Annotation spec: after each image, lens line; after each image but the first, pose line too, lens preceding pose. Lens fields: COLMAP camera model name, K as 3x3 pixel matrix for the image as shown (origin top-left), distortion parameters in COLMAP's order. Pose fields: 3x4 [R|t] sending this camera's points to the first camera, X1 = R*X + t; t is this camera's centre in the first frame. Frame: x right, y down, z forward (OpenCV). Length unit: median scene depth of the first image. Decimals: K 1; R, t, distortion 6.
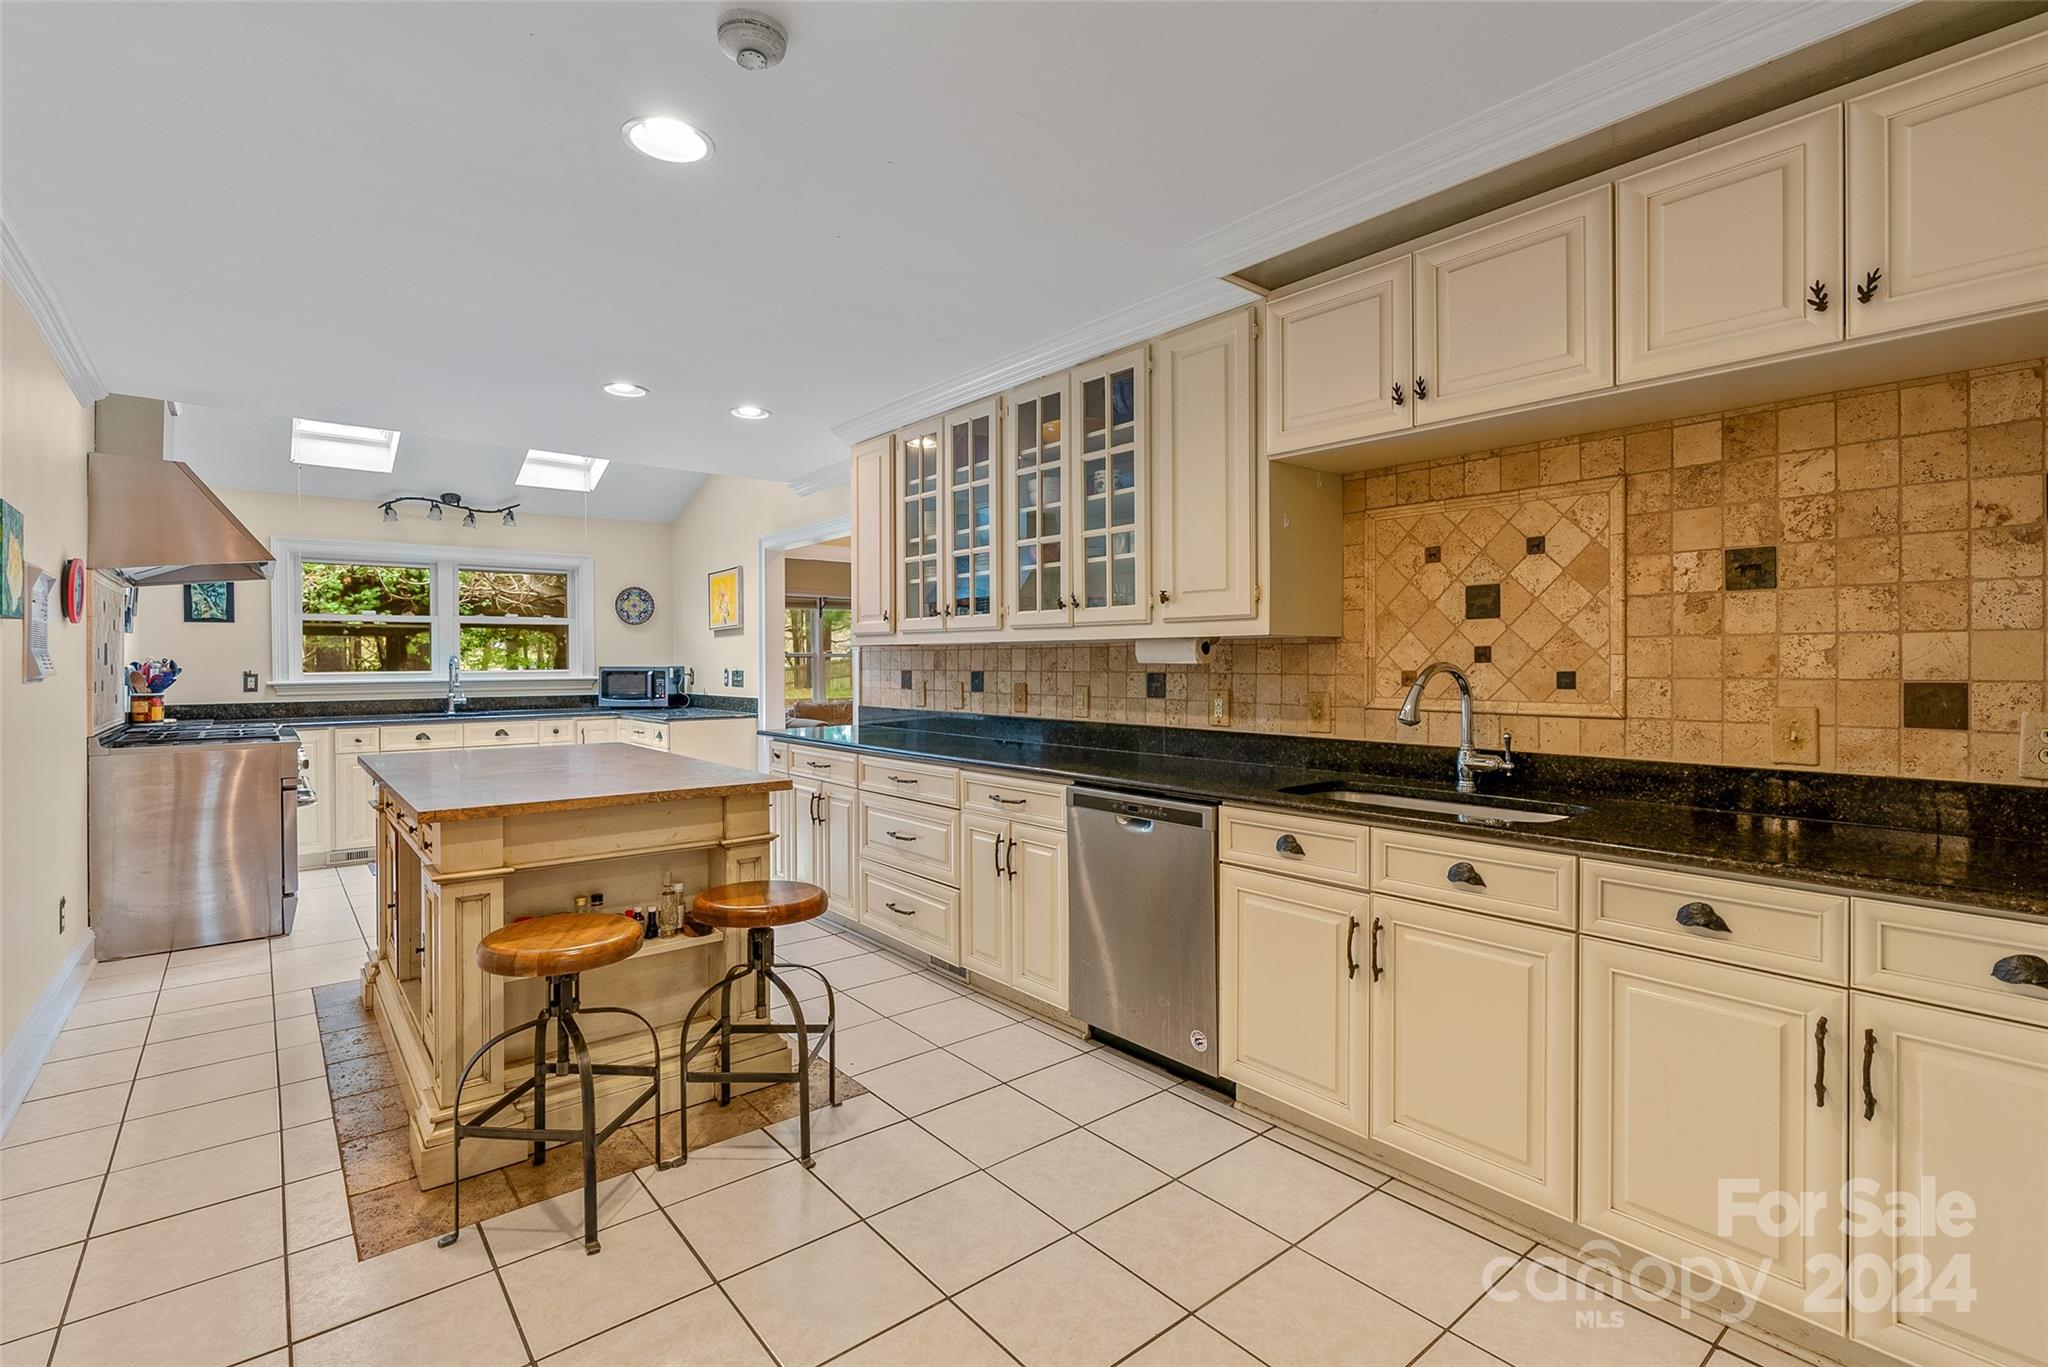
lens RADIAL K [[928.5, 0, 1022.7], [0, 928.5, 672.7], [0, 0, 1]] dist [0.000225, 0.000006]
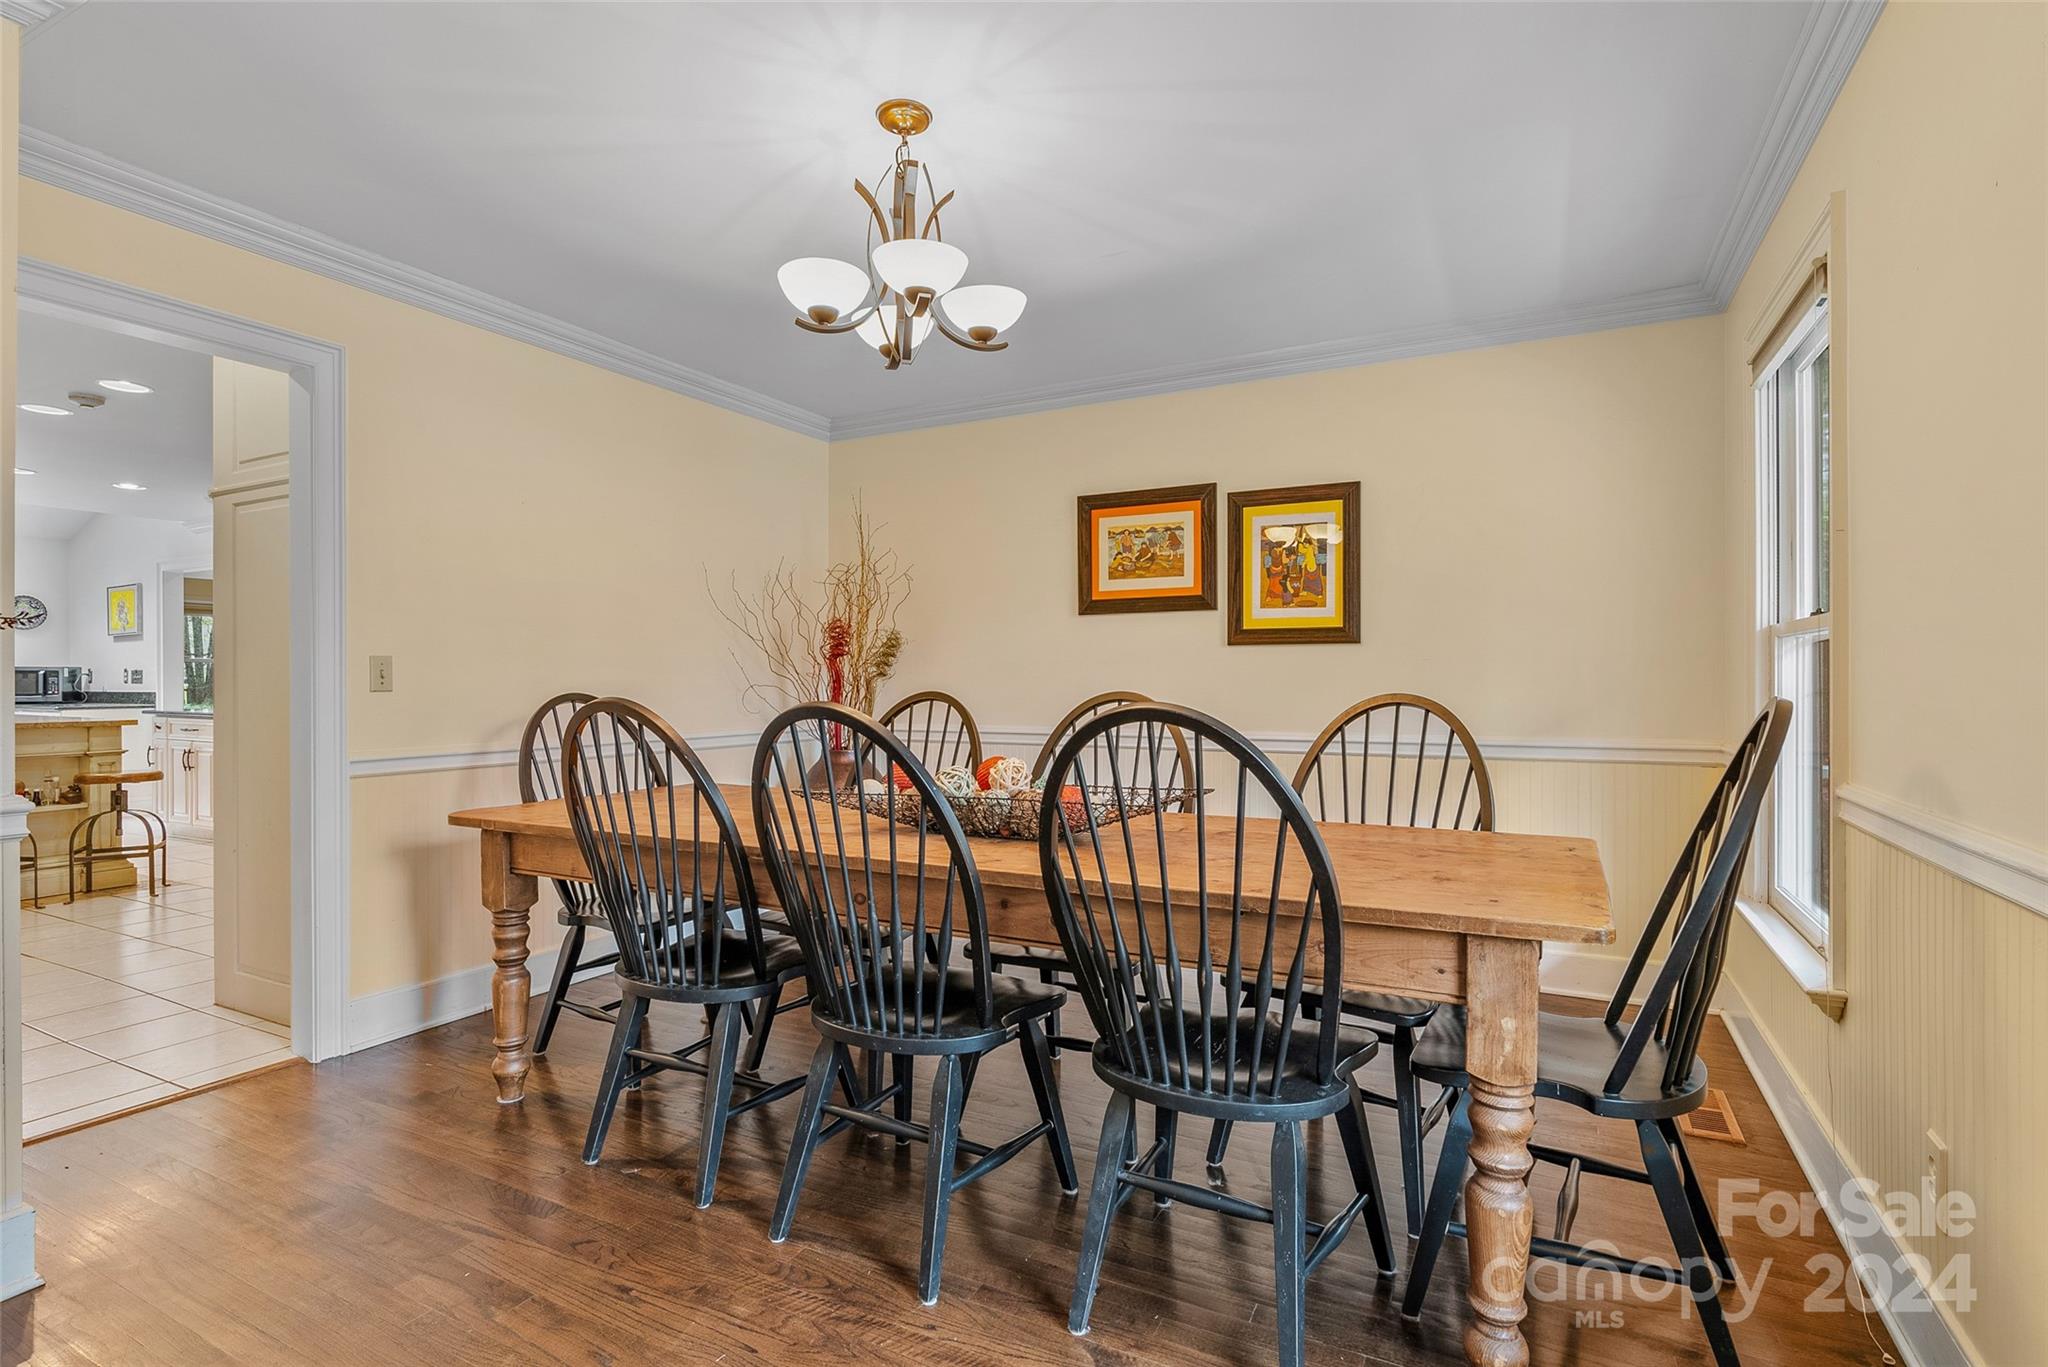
lens RADIAL K [[987.9, 0, 1023.4], [0, 987.9, 684.0], [0, 0, 1]] dist [0.000444, 0.000208]
pose [[0.922515, -0.001336, 0.385958, 0.257558], [0.002816, 0.999991, -0.003270, 0.023215], [-0.385950, 0.004103, 0.922511, -0.621747]]
